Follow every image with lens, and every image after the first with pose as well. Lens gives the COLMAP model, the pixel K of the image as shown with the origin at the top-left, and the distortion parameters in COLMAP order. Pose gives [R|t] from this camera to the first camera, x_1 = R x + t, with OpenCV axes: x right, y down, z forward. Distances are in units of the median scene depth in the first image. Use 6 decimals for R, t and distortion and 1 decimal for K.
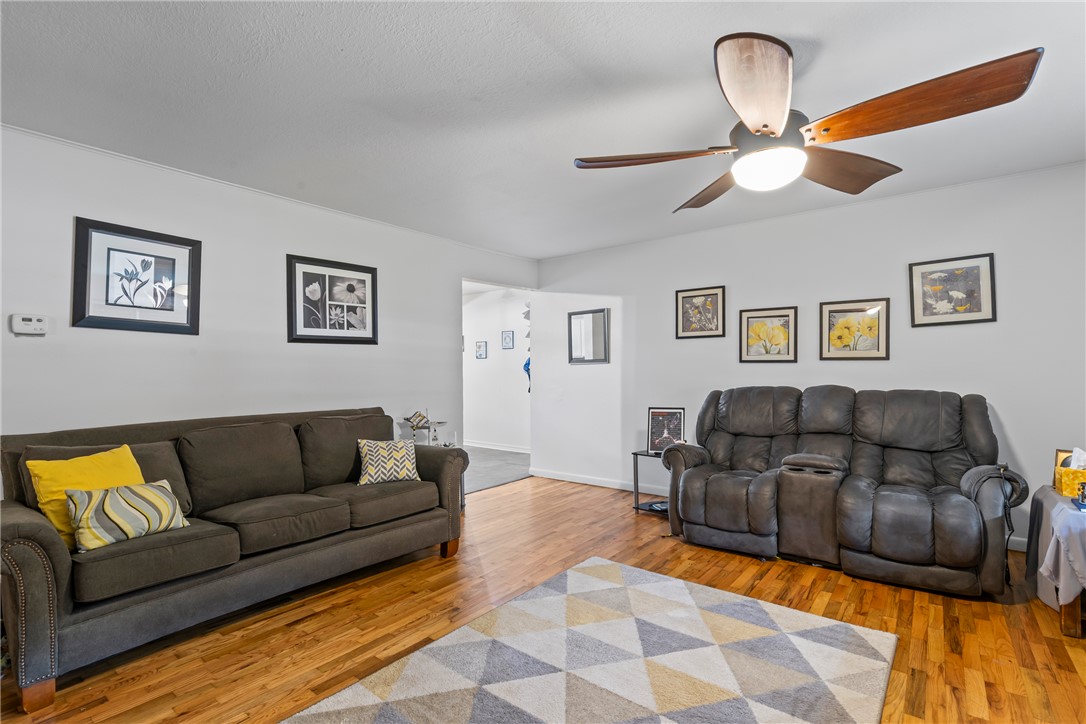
lens RADIAL K [[503.0, 0, 543.0], [0, 503.0, 362.0], [0, 0, 1]] dist [-0.000419, 0.000394]
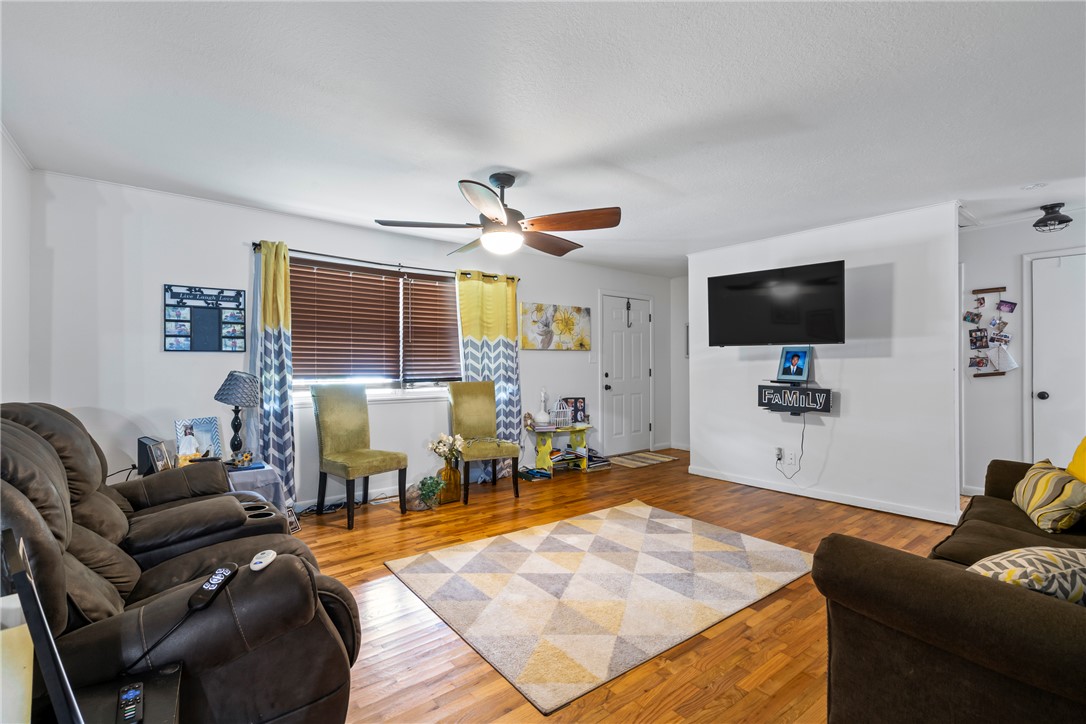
lens RADIAL K [[503.0, 0, 543.0], [0, 503.0, 362.0], [0, 0, 1]] dist [-0.000419, 0.000394]
pose [[-0.973174, 0.013511, 0.229674, -0.027190], [0.007738, 0.999632, -0.026019, 0.028089], [-0.229940, -0.023544, -0.972920, 1.669527]]
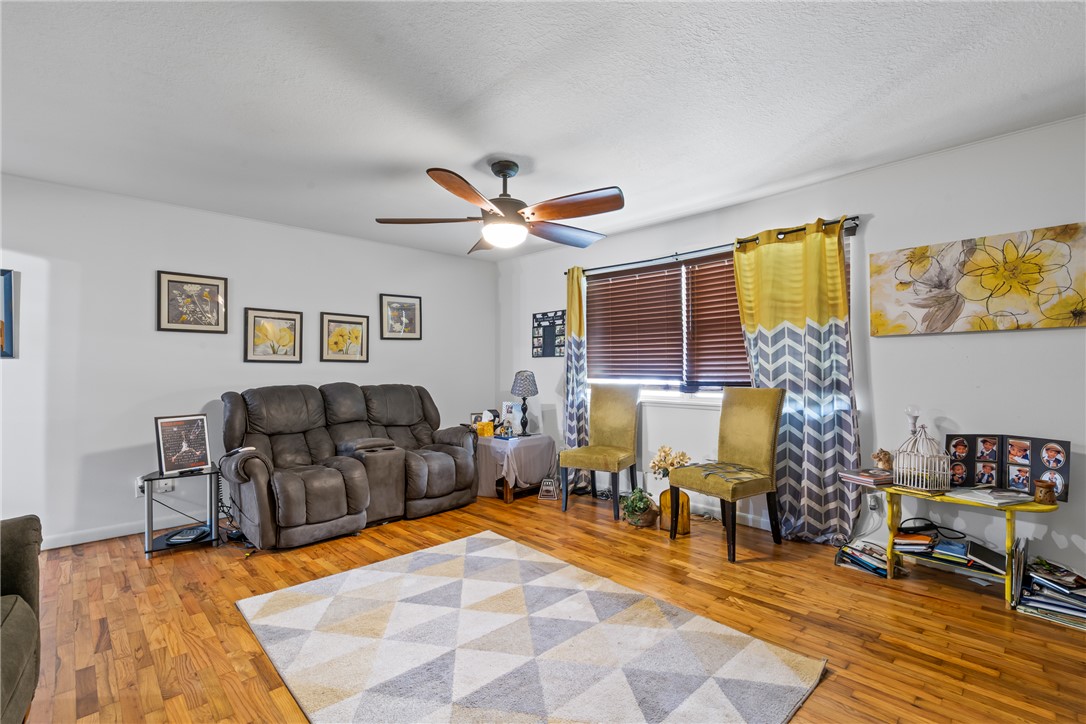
lens RADIAL K [[496.9, 0, 524.7], [0, 496.9, 364.3], [0, 0, 1]] dist [-0.001114, 0.000035]
pose [[0.160934, 0.017910, 0.986803, -0.661030], [-0.014686, 0.999768, -0.015750, 0.018002], [-0.986856, -0.011958, 0.161160, 0.465946]]
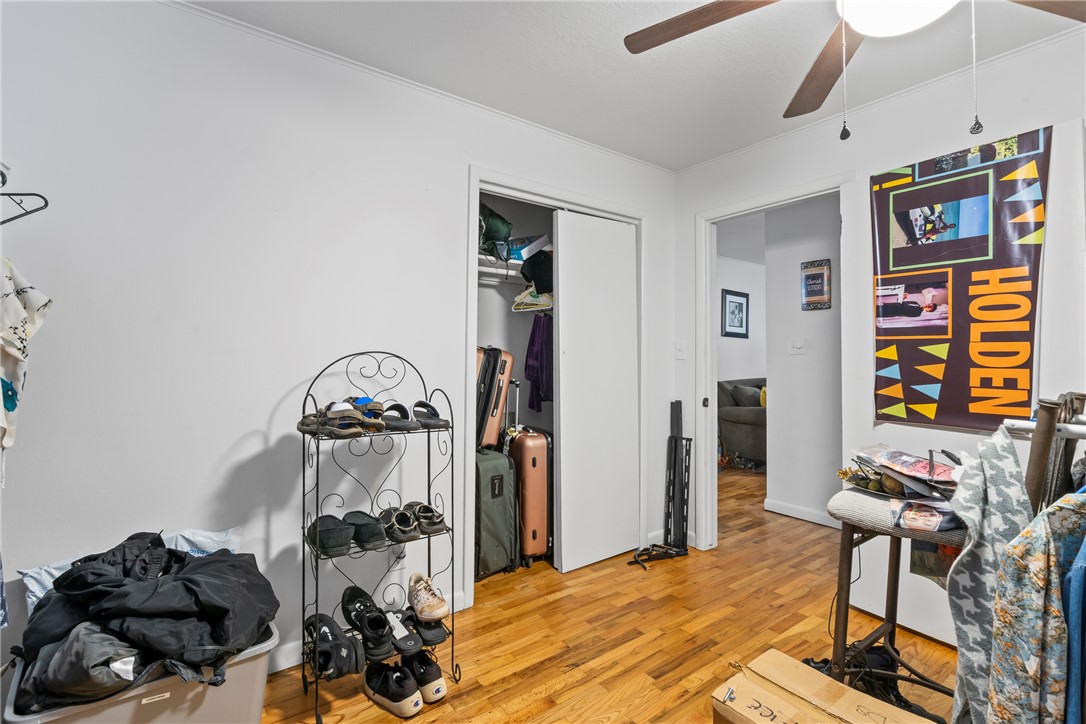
lens RADIAL K [[503.0, 0, 543.0], [0, 503.0, 362.0], [0, 0, 1]] dist [-0.000419, 0.000394]
pose [[0.965239, 0.009602, -0.261194, -0.994478], [-0.001954, 0.999562, 0.029524, -0.014251], [0.261363, -0.027987, 0.964835, -1.324290]]
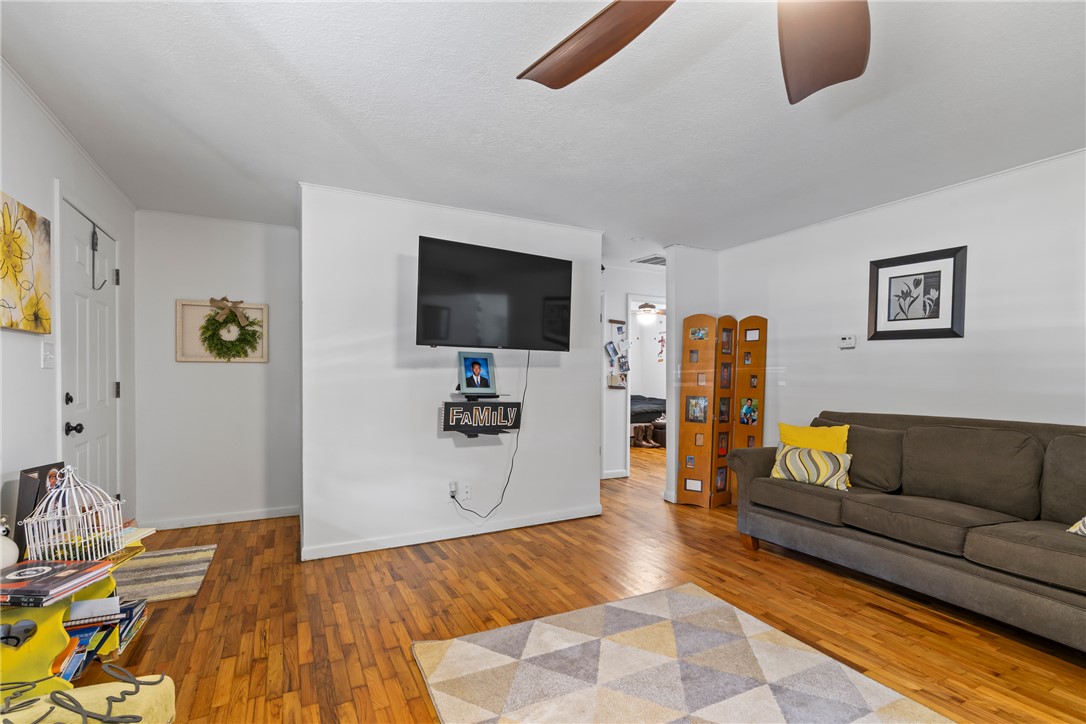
lens RADIAL K [[495.7, 0, 541.8], [0, 495.7, 377.3], [0, 0, 1]] dist [-0.001594, -0.000050]
pose [[-0.411717, 0.014382, -0.911198, 0.622819], [0.020299, 0.999772, 0.006608, 0.004851], [0.911086, -0.015776, -0.411915, 0.646733]]
